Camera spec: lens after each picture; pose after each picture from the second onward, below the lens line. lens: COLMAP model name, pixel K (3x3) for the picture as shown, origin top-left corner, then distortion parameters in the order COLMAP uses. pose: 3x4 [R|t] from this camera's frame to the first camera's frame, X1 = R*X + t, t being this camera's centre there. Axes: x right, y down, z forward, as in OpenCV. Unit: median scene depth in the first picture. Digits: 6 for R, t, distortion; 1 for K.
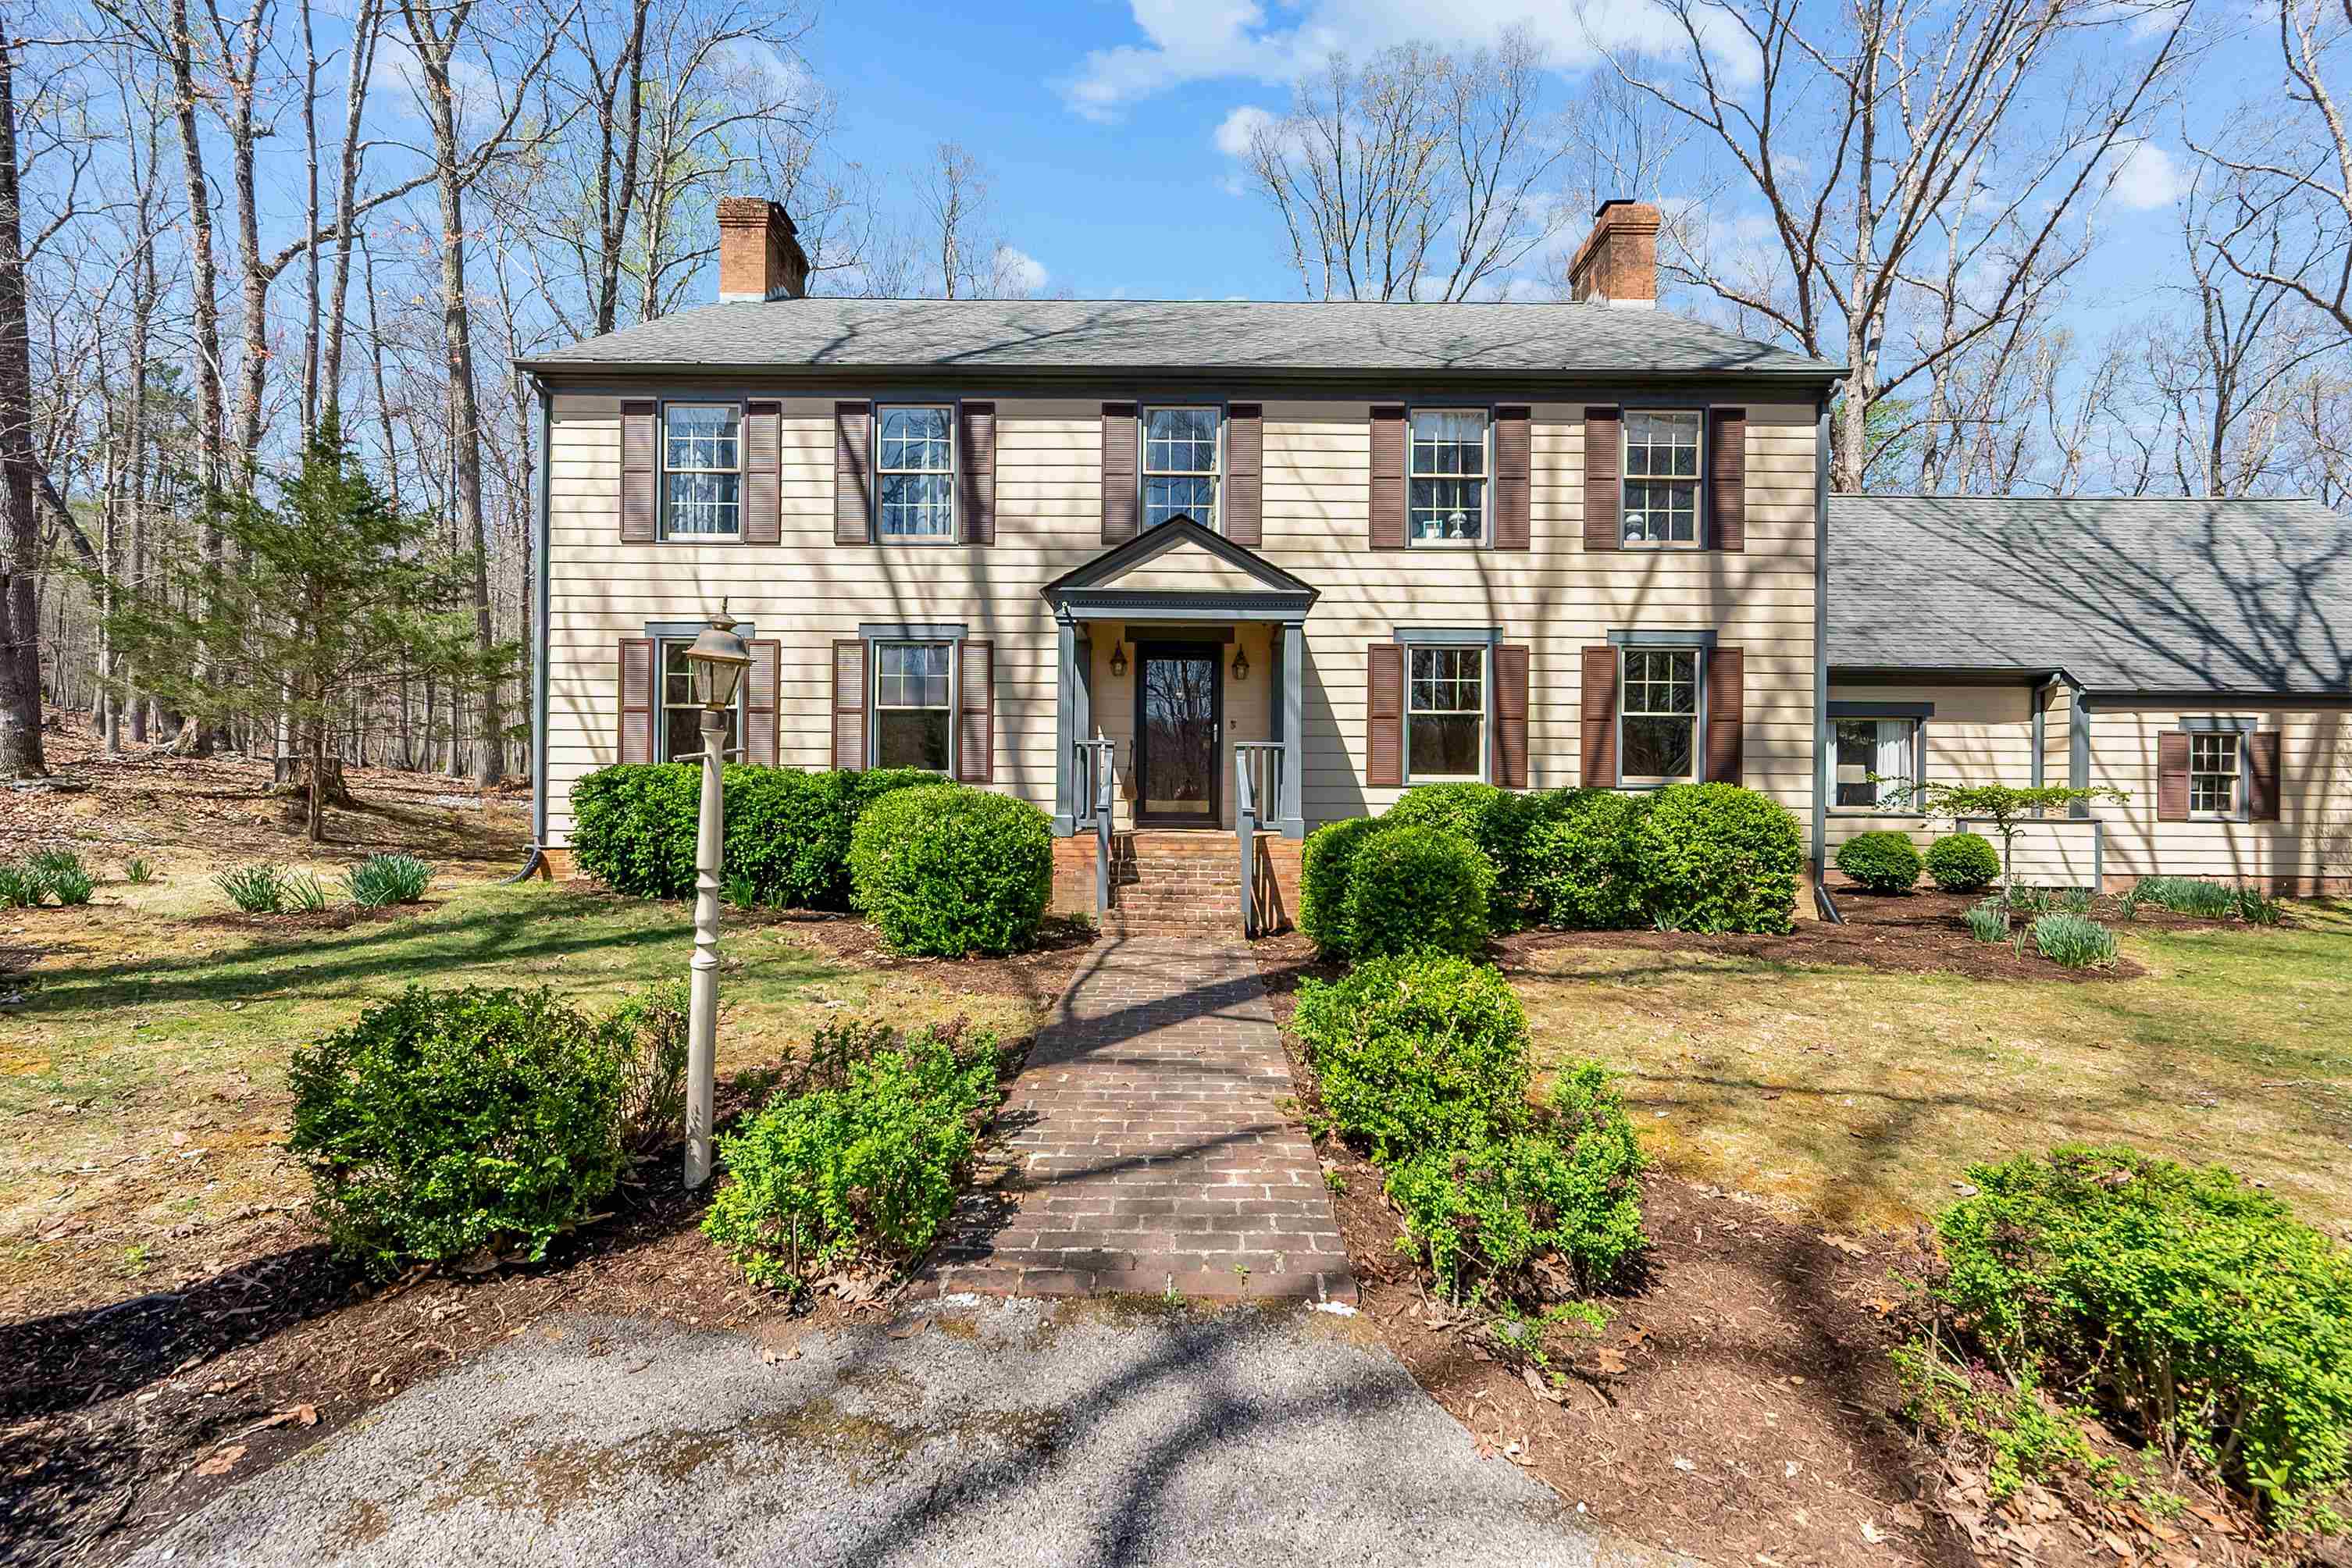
lens RADIAL K [[939.3, 0, 1170.5], [0, 939.3, 784.9], [0, 0, 1]] dist [0.000673, -0.000147]
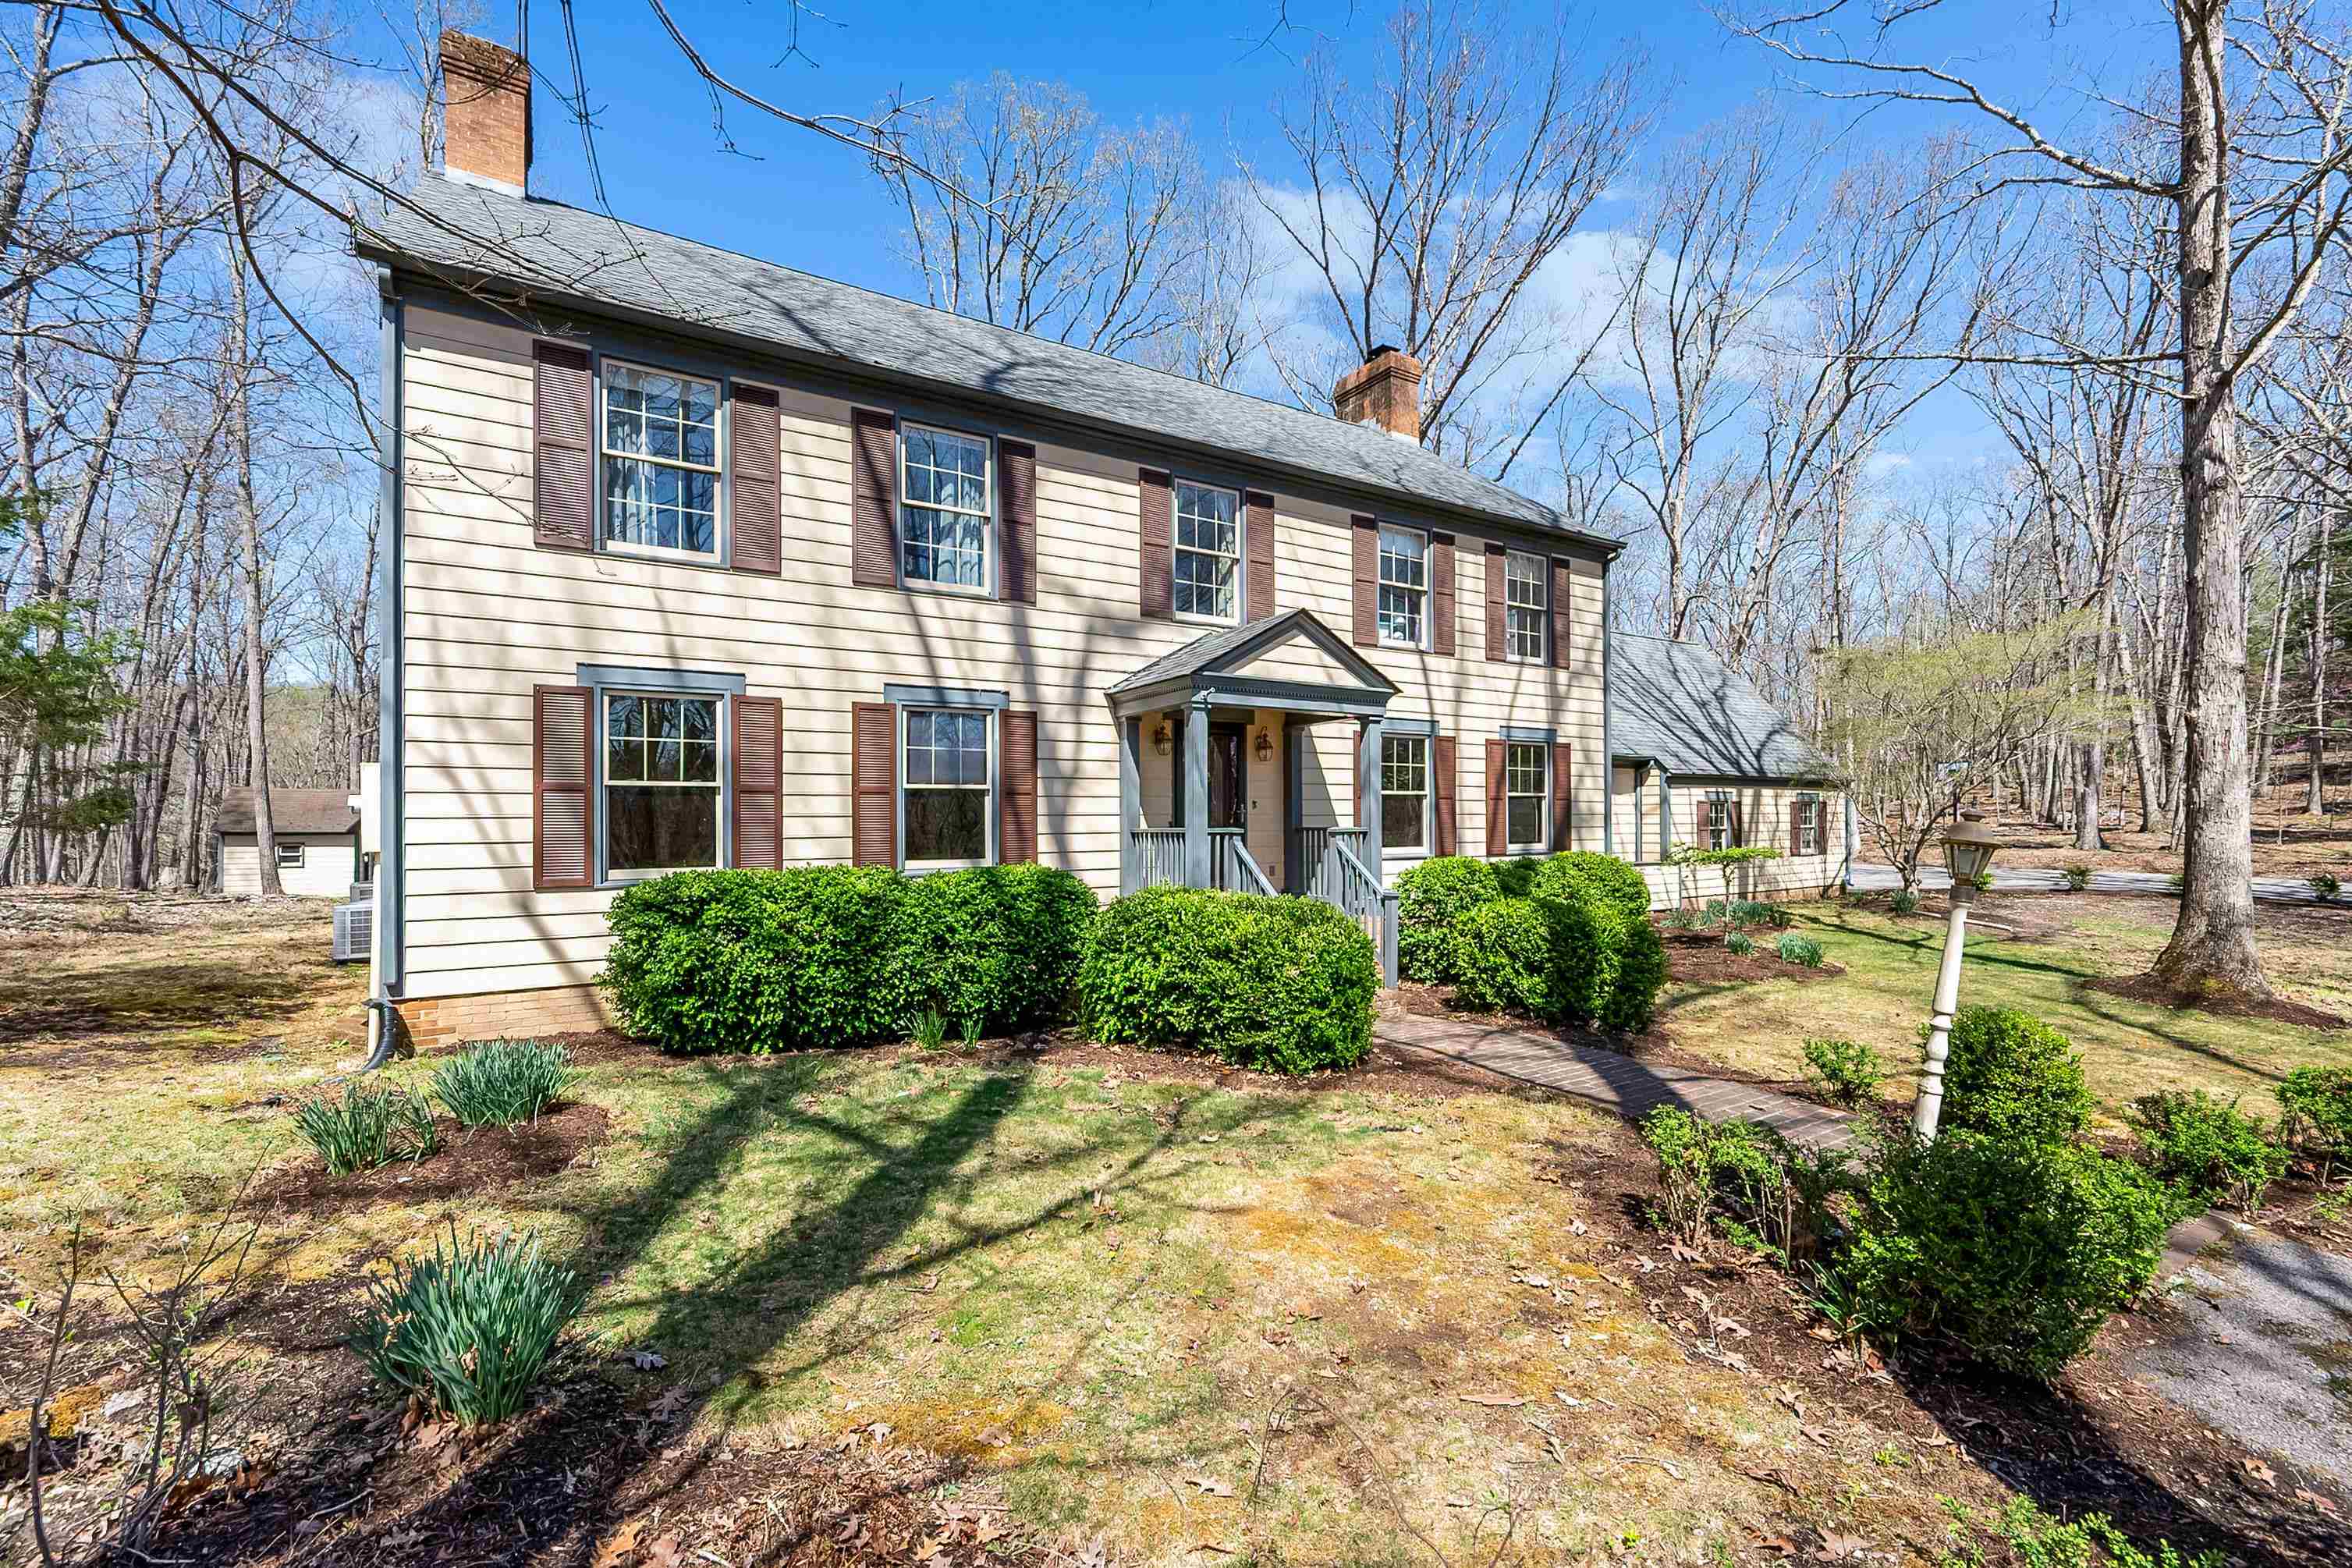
lens RADIAL K [[1001.3, 0, 1184.3], [0, 1001.3, 817.7], [0, 0, 1]] dist [-0.001717, -0.000027]
pose [[0.837900, -0.013158, 0.545666, -0.592774], [0.014123, 0.999897, 0.002424, -0.053579], [-0.545642, 0.005675, 0.837999, 0.126987]]
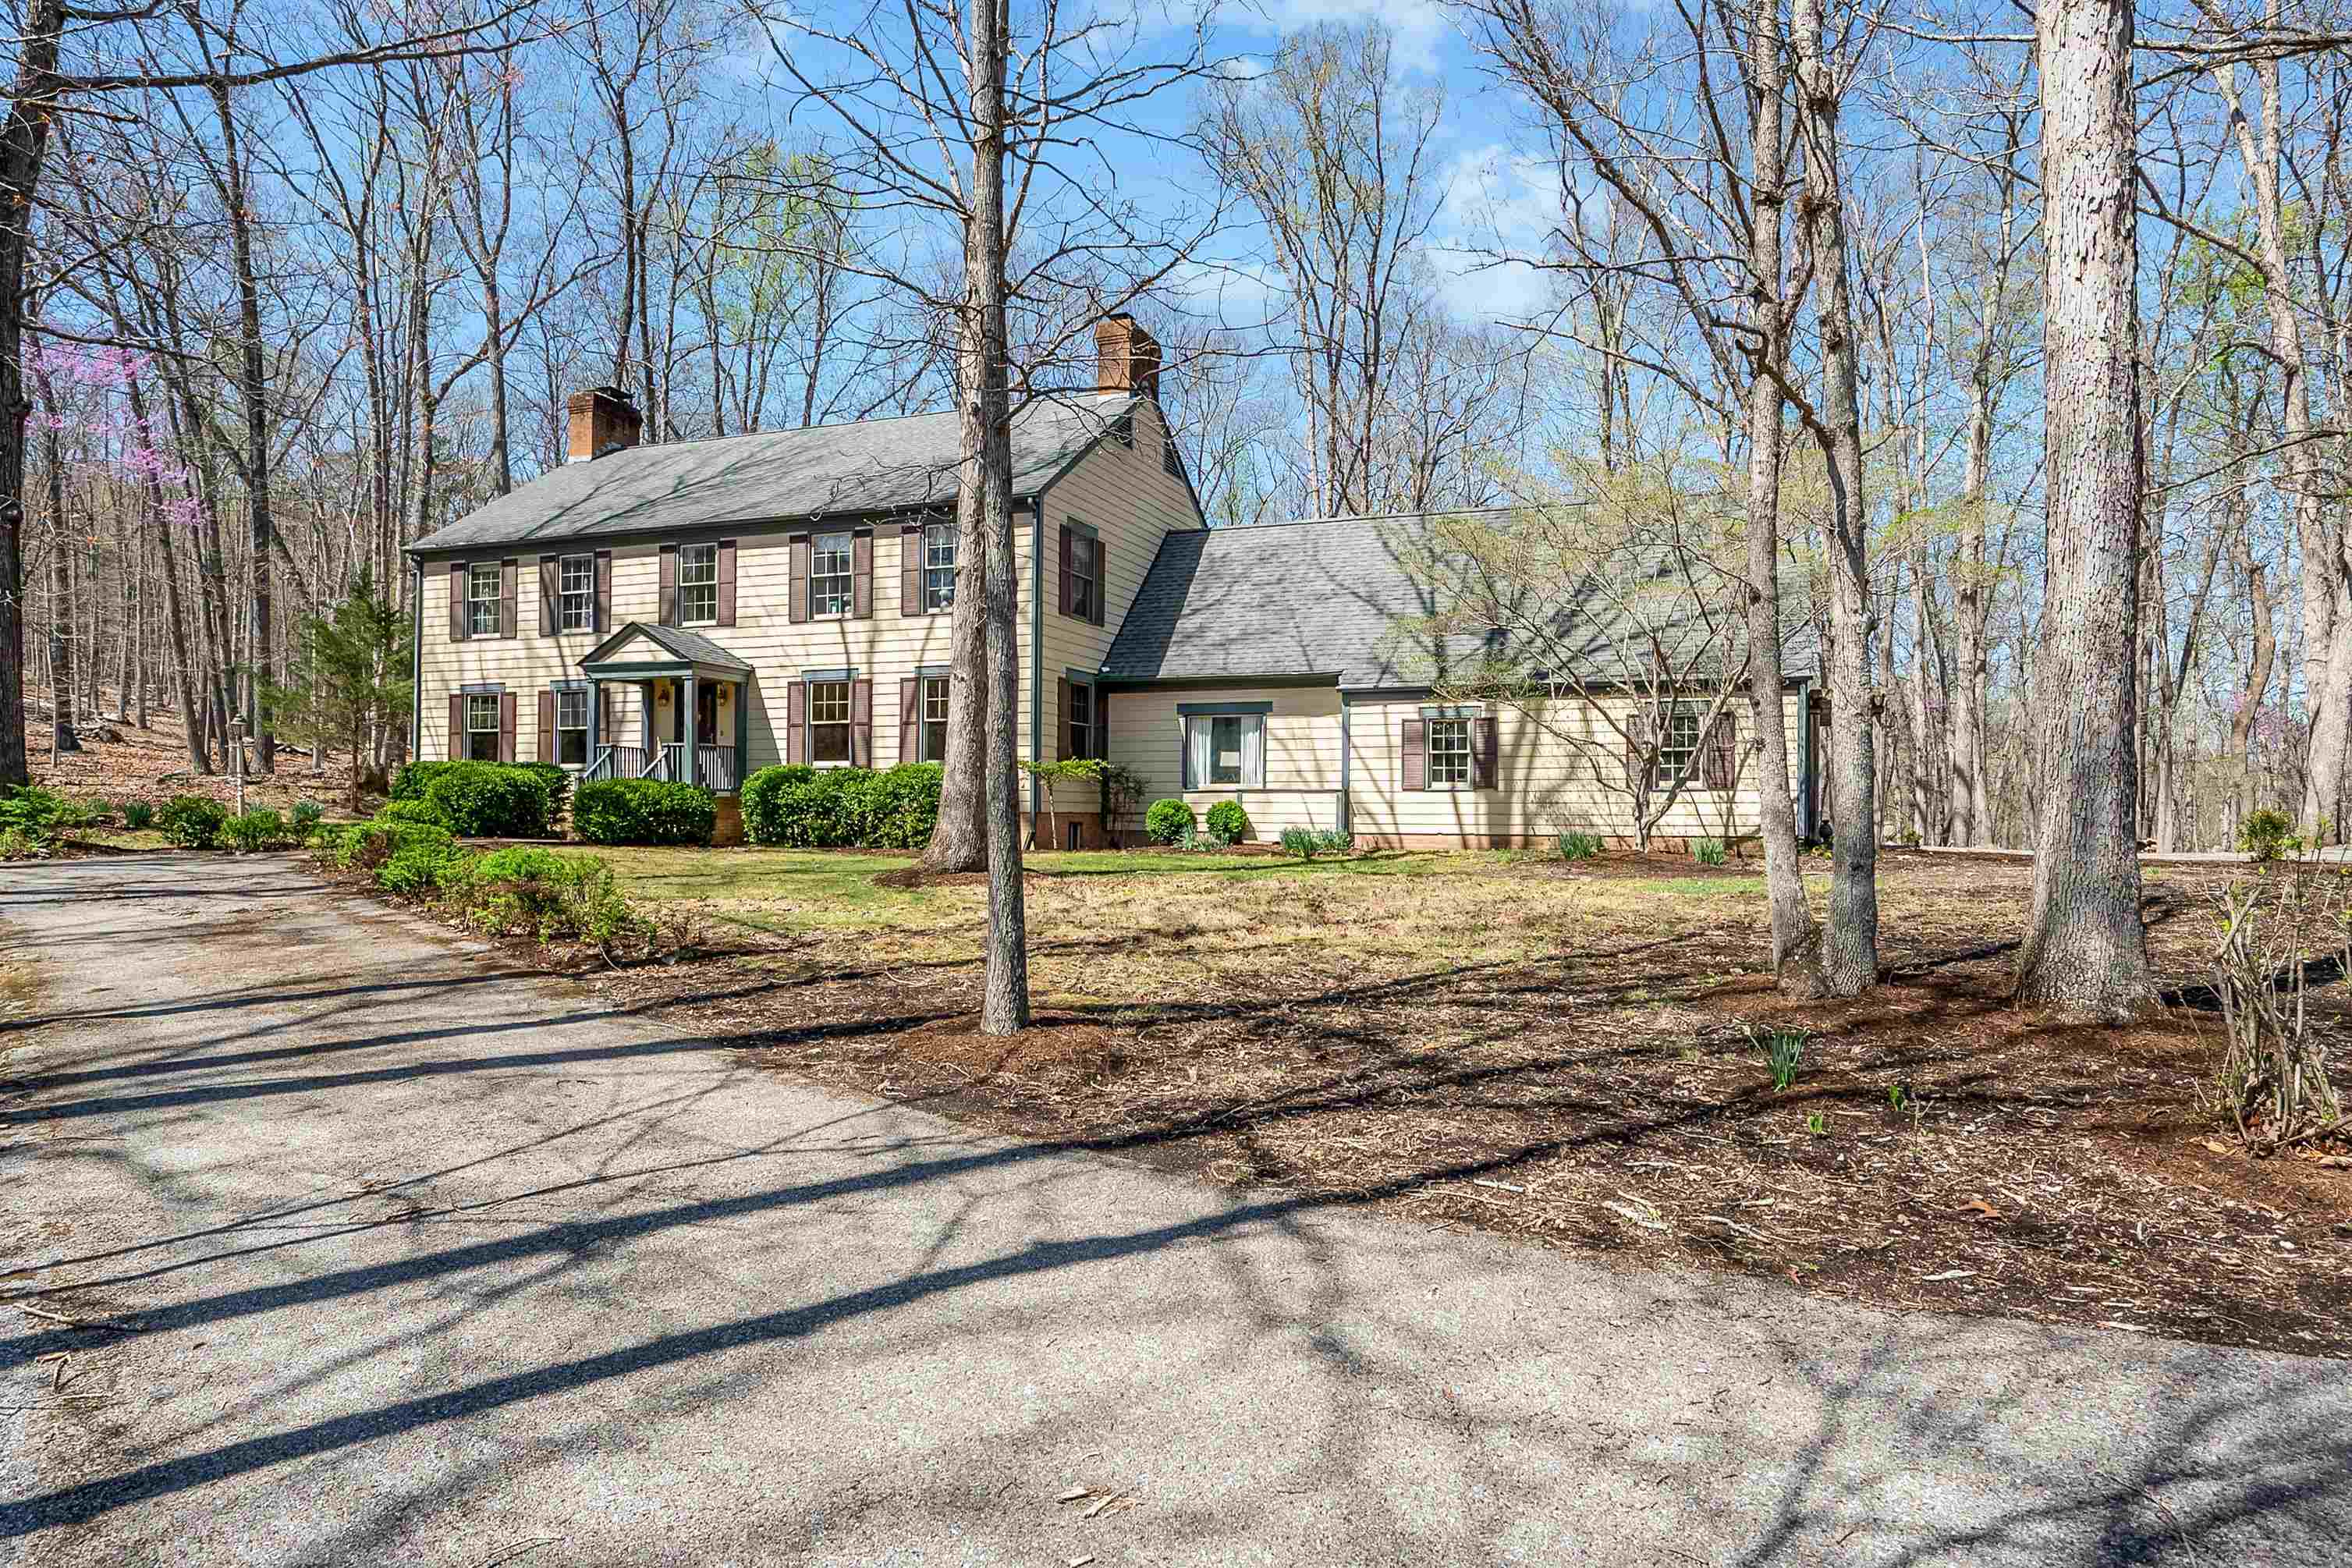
lens RADIAL K [[1341.3, 0, 1176.0], [0, 1341.3, 784.0], [0, 0, 1]] dist [0.001507, -0.000464]
pose [[0.933367, -0.011623, -0.358734, 1.663728], [0.002390, 0.999655, -0.026172, 0.088980], [0.358915, 0.023571, 0.933073, -0.916456]]
